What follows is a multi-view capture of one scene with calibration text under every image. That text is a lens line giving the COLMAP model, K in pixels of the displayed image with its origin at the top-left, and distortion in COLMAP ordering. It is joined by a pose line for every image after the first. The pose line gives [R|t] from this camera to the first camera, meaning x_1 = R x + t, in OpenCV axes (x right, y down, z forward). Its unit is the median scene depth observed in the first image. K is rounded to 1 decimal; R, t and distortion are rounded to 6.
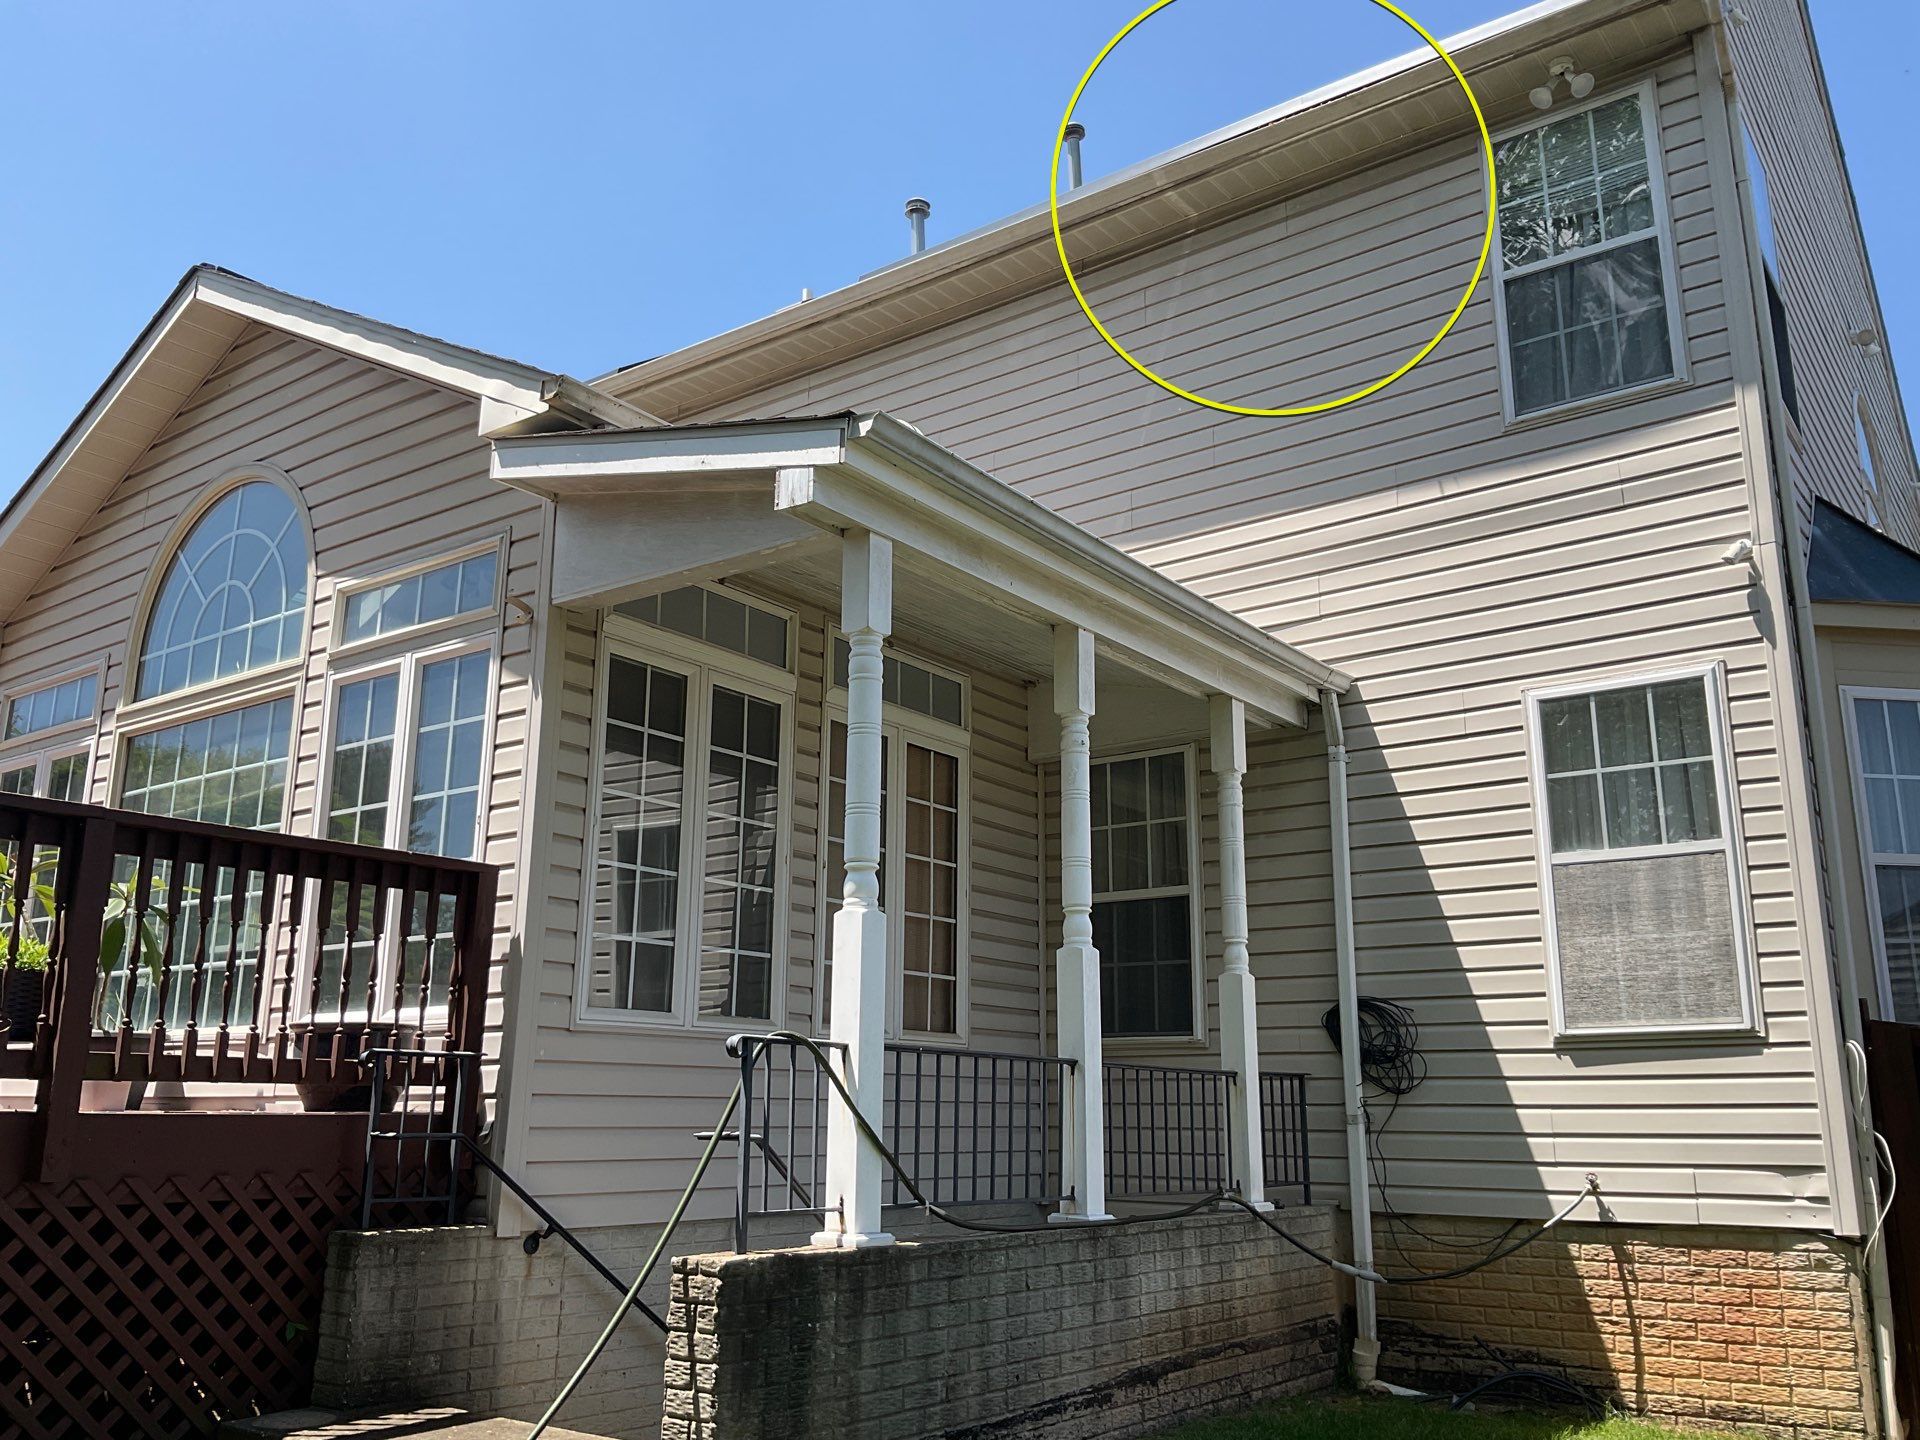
lens RADIAL K [[1586.9, 0, 957.9], [0, 1586.9, 723.6], [0, 0, 1]] dist [0.079017, -0.156269]
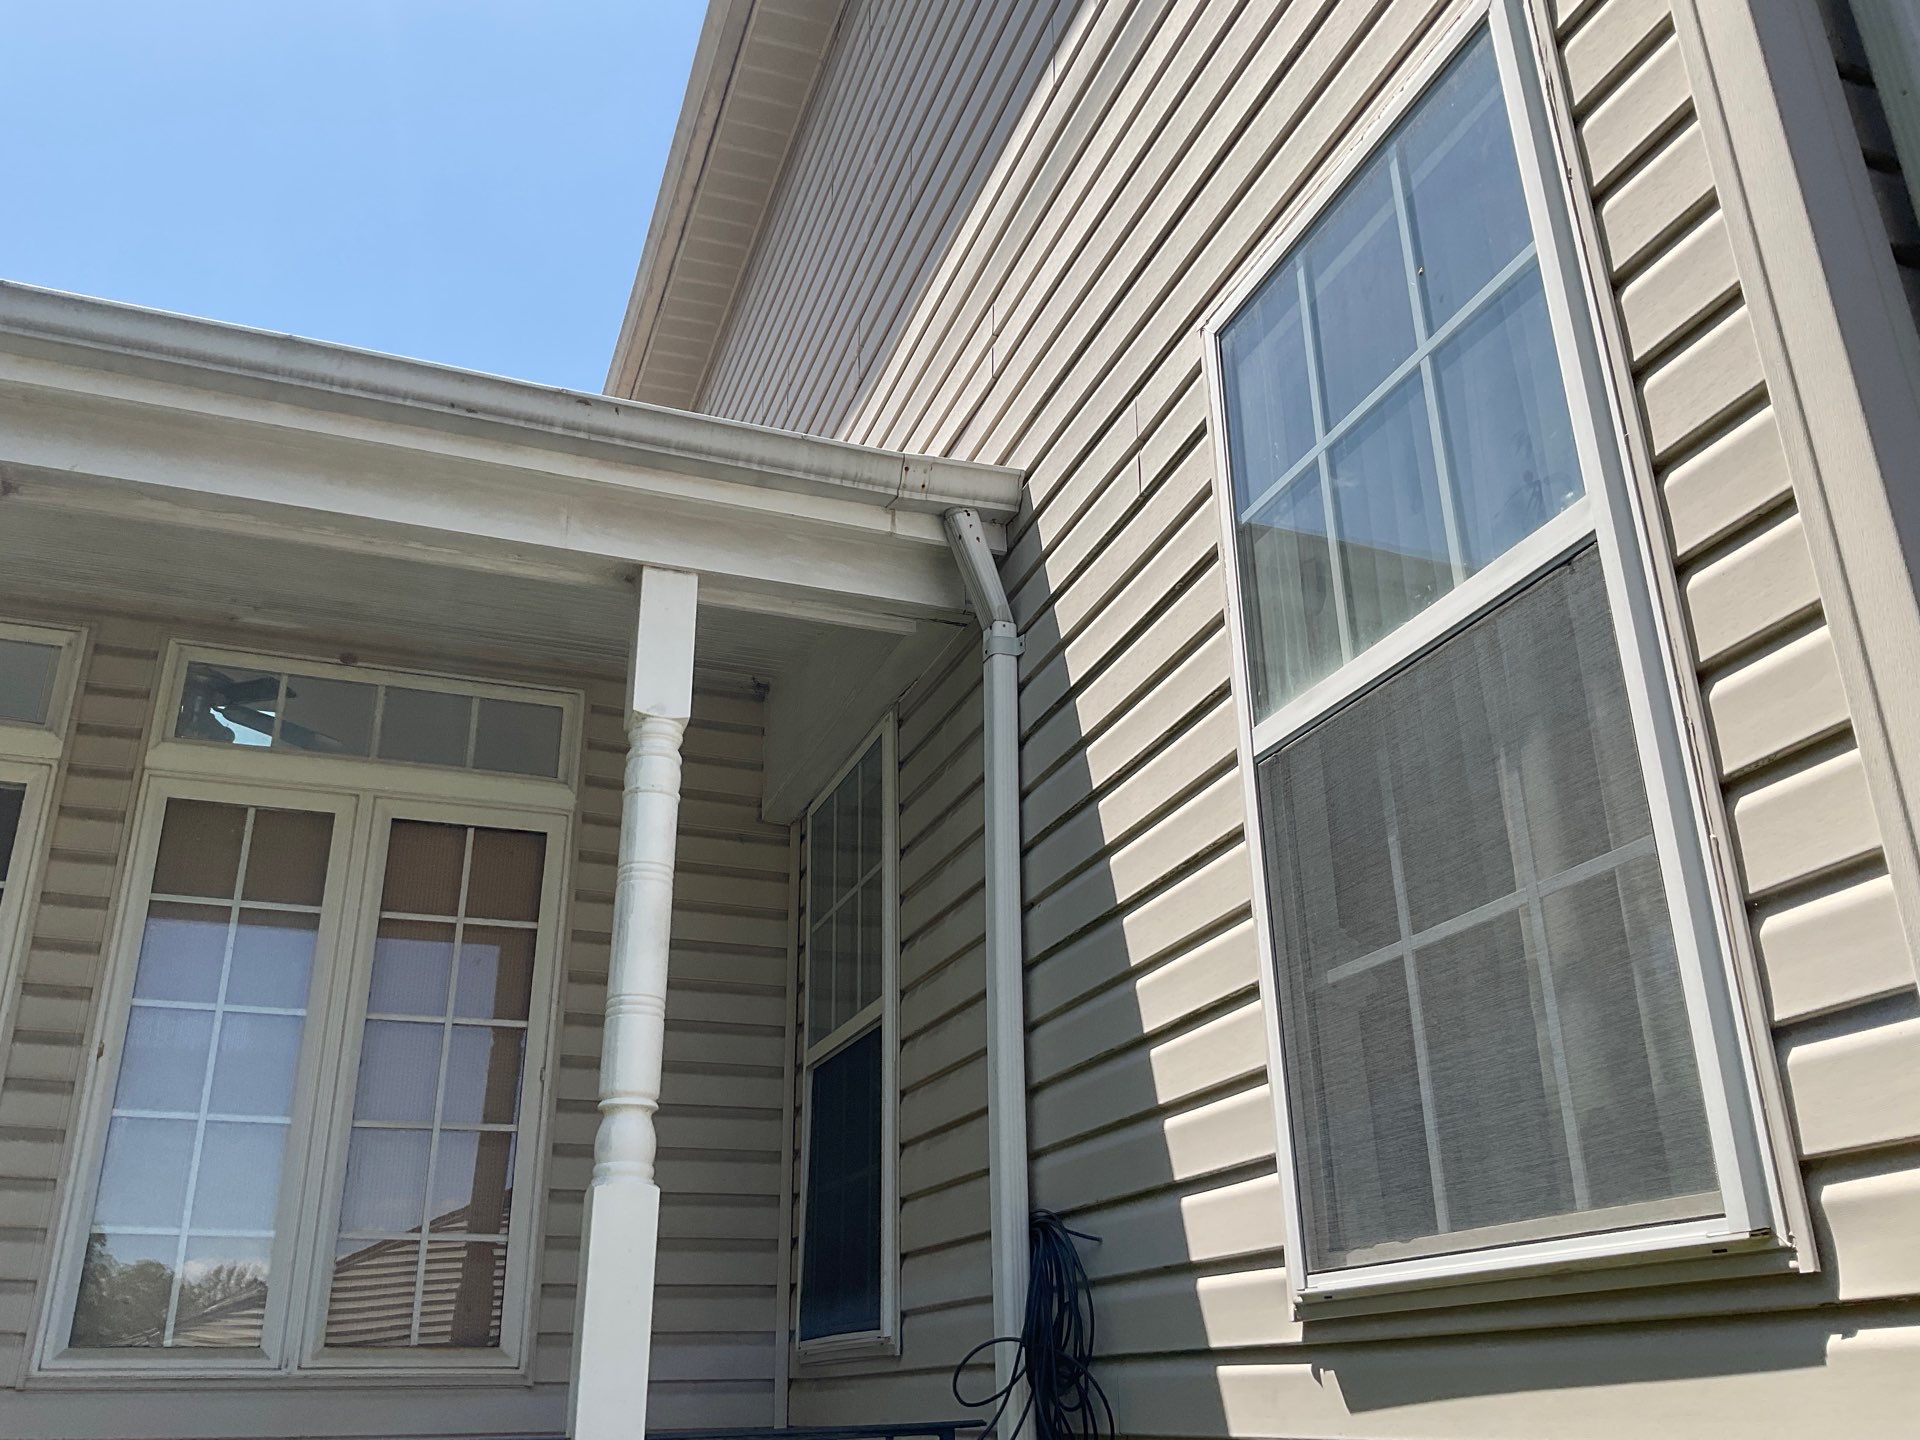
lens RADIAL K [[1586.9, 0, 958.2], [0, 1586.9, 745.4], [0, 0, 1]] dist [0.079017, -0.156269]
pose [[0.841726, -0.221308, -0.492464, 0.504730], [0.150105, 0.972093, -0.180287, 0.141572], [0.518620, 0.077831, 0.851455, 0.719377]]
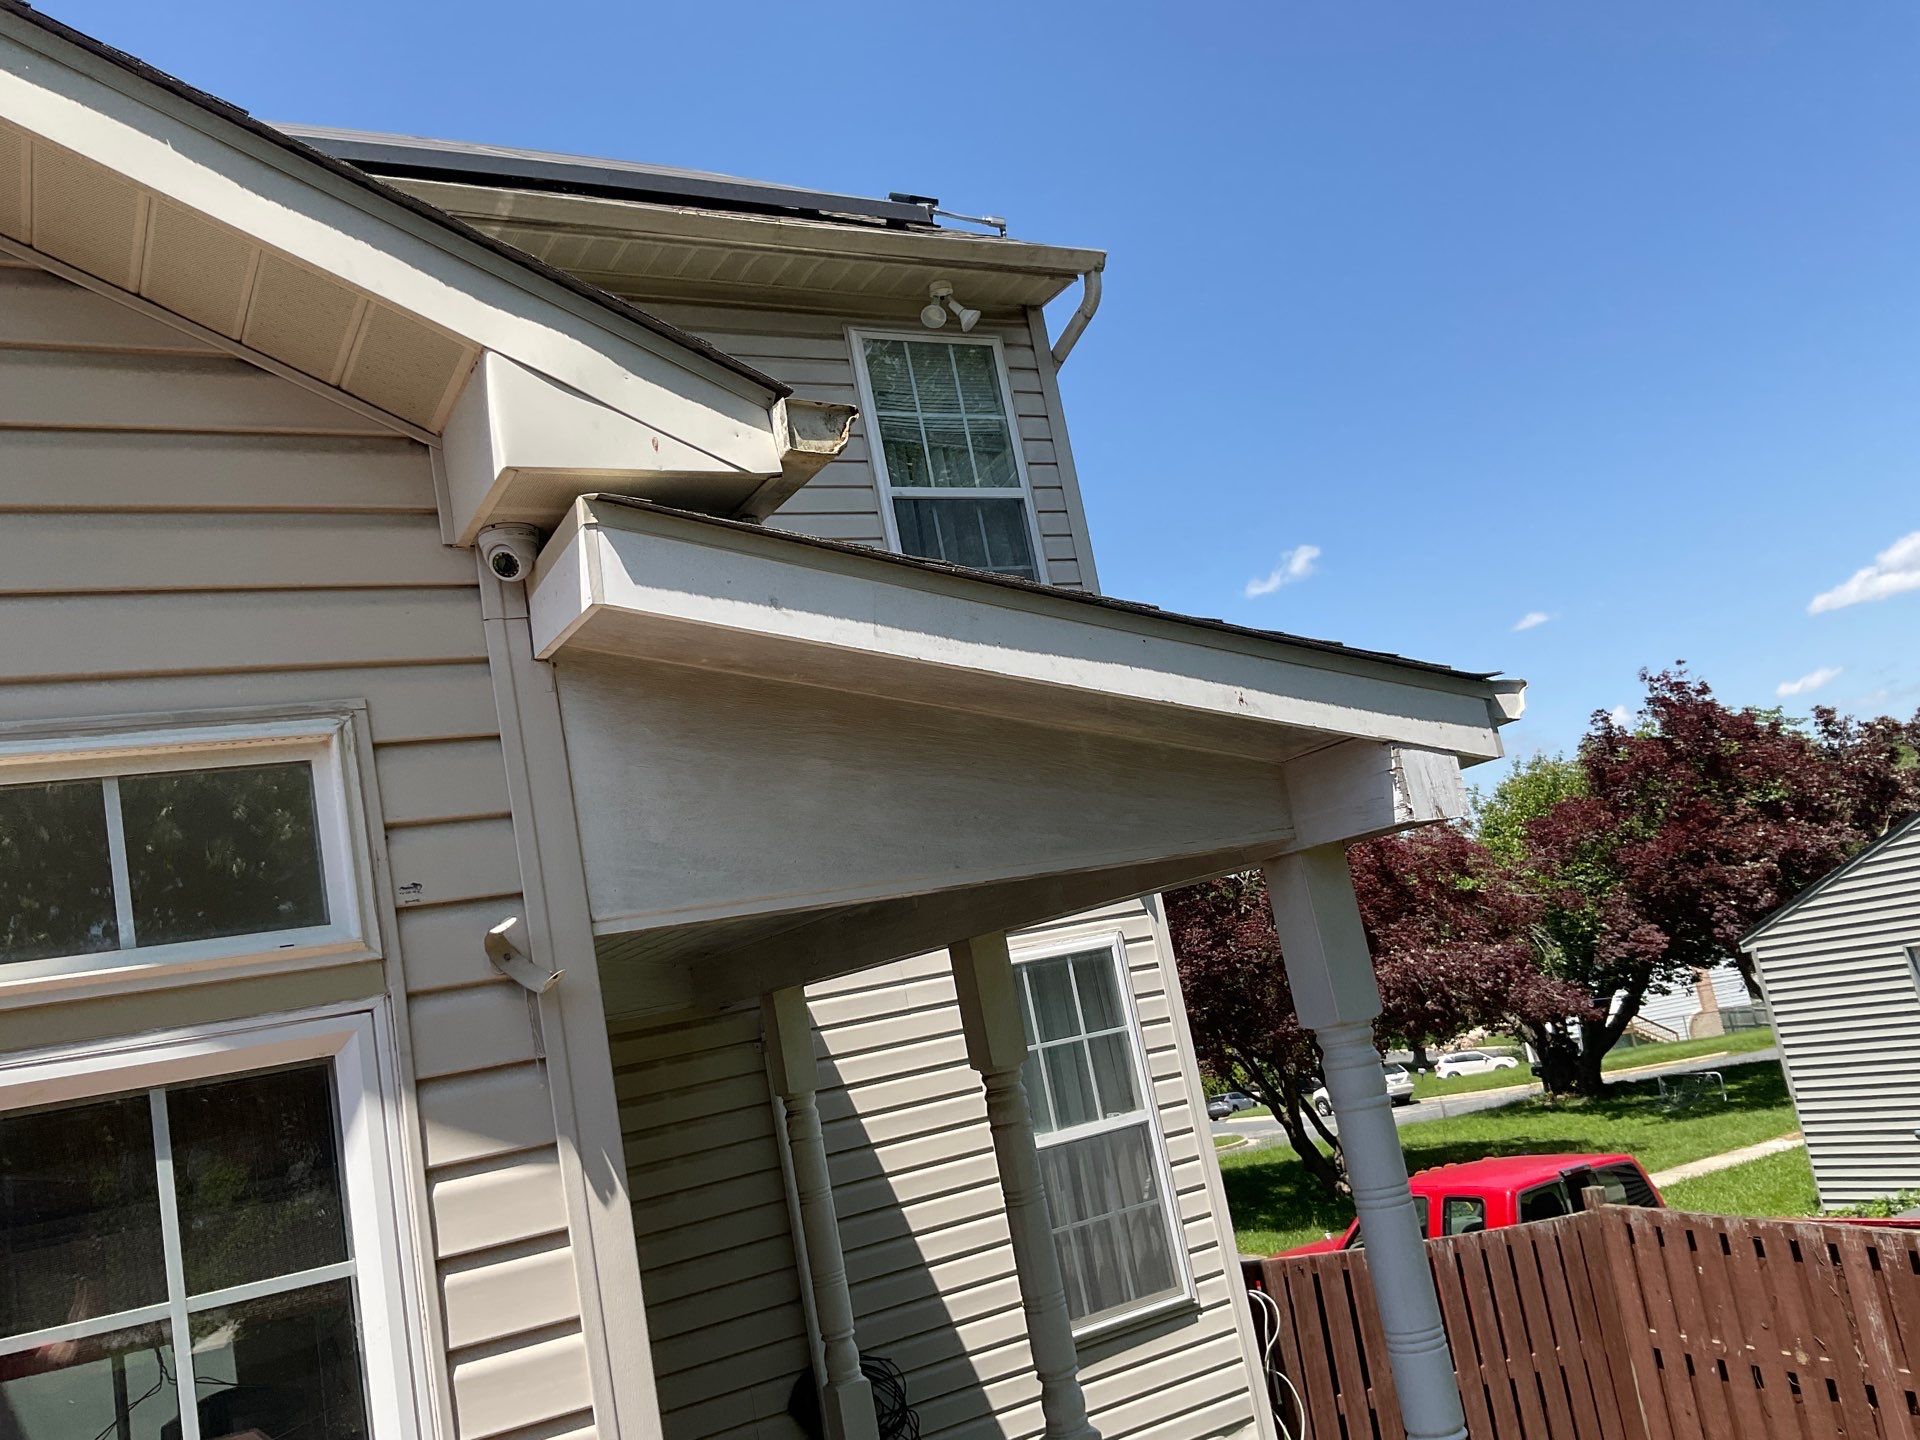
lens RADIAL K [[1586.9, 0, 944.6], [0, 1586.9, 713.7], [0, 0, 1]] dist [0.079017, -0.156269]
pose [[0.399159, 0.090473, 0.912407, -0.527818], [-0.033535, 0.995894, -0.084081, -0.090126], [-0.916268, 0.002964, 0.400554, 0.700663]]
